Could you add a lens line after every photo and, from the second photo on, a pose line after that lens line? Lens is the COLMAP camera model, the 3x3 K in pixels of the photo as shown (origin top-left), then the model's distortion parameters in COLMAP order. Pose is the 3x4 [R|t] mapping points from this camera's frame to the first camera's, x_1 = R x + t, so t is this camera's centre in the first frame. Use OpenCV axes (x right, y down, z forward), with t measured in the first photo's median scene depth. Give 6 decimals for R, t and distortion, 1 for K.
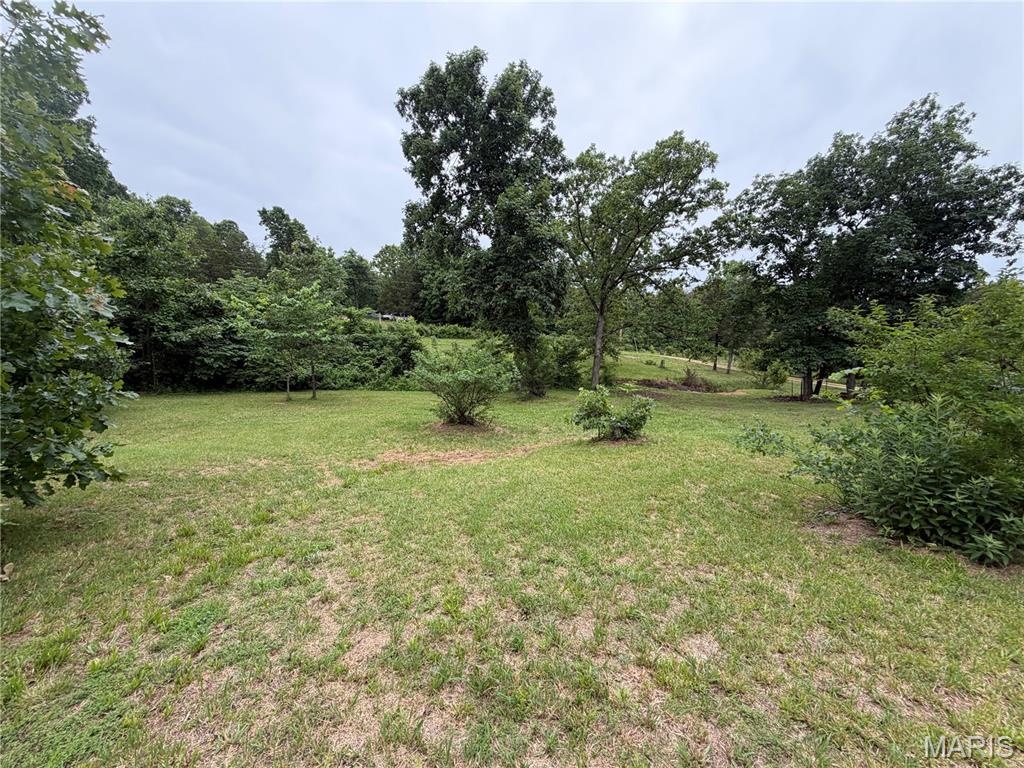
lens RADIAL K [[406.8, 0, 510.5], [0, 406.8, 382.2], [0, 0, 1]] dist [-0.001780, -0.000045]
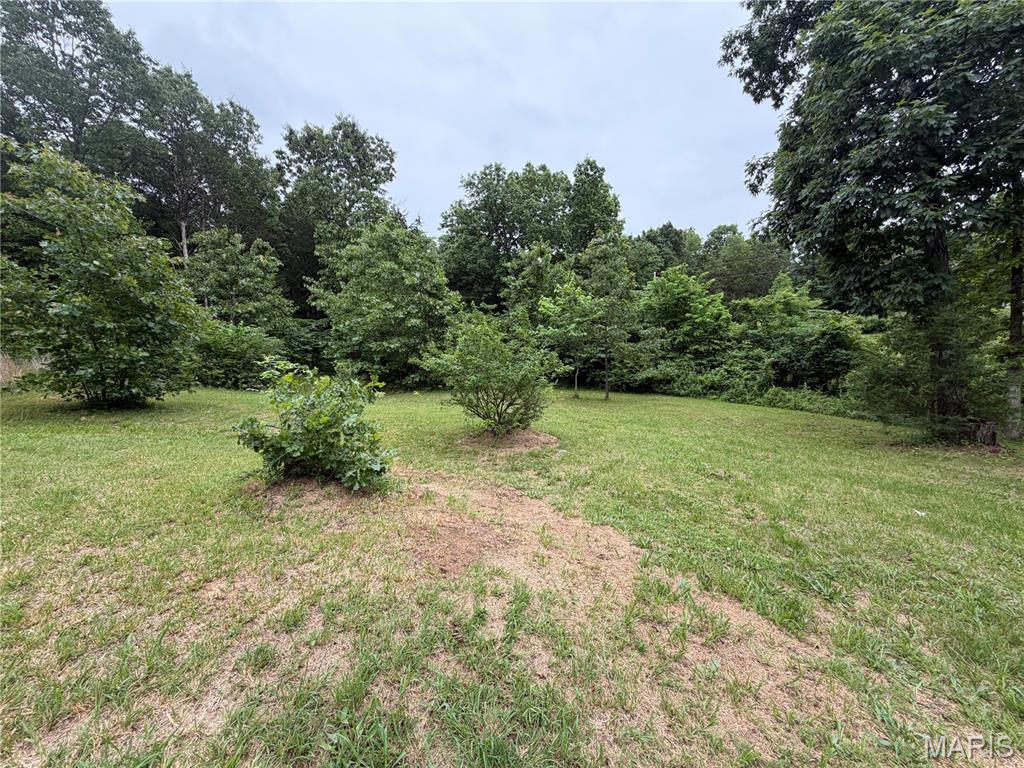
lens RADIAL K [[406.8, 0, 504.9], [0, 406.8, 383.0], [0, 0, 1]] dist [-0.001780, -0.000045]
pose [[0.284063, 0.041579, -0.957904, 0.212034], [-0.073691, 0.997051, 0.021425, -0.000514], [0.955970, 0.064503, 0.286289, 0.294874]]
